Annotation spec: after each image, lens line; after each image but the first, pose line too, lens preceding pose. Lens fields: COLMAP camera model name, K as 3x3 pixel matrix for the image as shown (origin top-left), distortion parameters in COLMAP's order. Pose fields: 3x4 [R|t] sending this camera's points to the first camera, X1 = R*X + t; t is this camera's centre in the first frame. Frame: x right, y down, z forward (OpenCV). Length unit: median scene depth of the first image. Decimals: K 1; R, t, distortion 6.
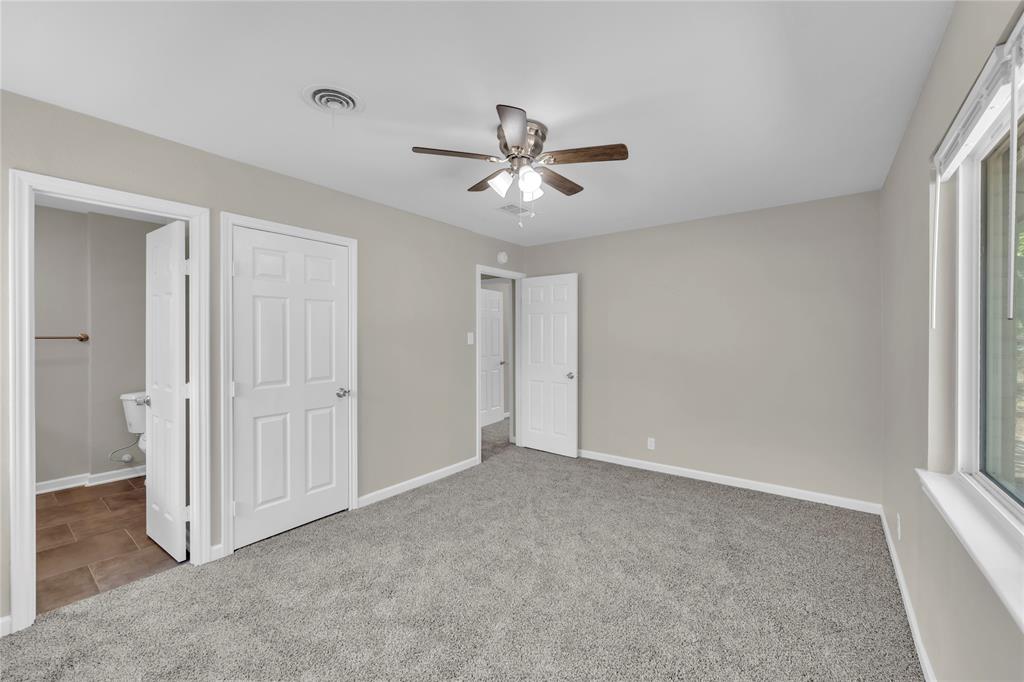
lens RADIAL K [[410.8, 0, 515.2], [0, 410.8, 335.0], [0, 0, 1]] dist [-0.002061, -0.000200]
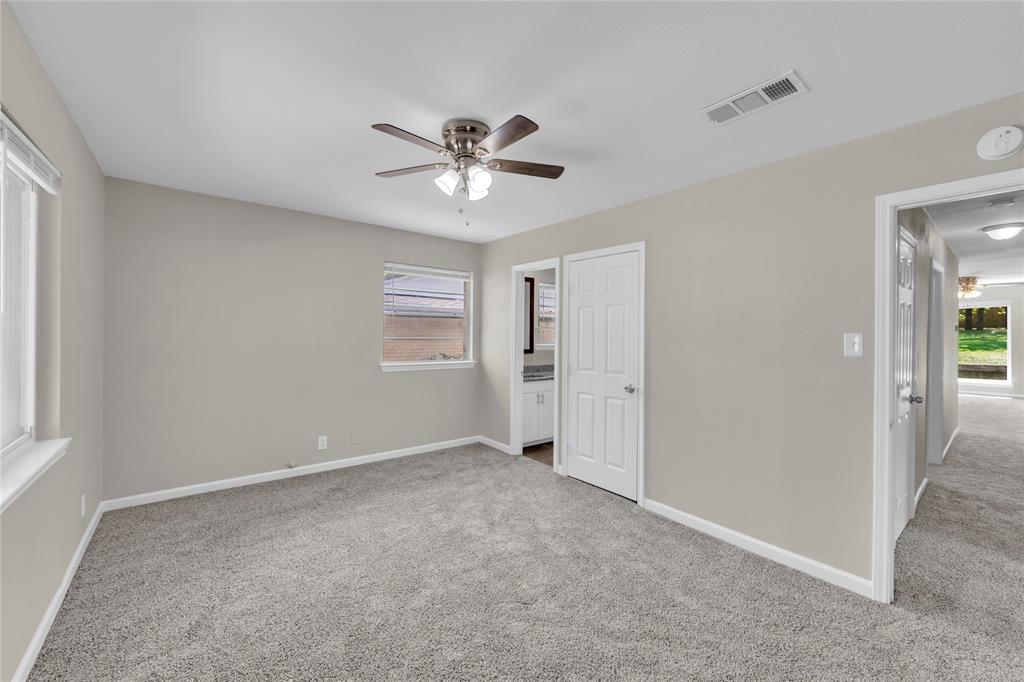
lens RADIAL K [[410.8, 0, 515.2], [0, 410.8, 335.0], [0, 0, 1]] dist [-0.002061, -0.000200]
pose [[-0.242064, 0.005068, -0.970247, 0.718027], [-0.012192, 0.999892, 0.008265, -0.005615], [0.970184, 0.013830, -0.241976, 1.003701]]
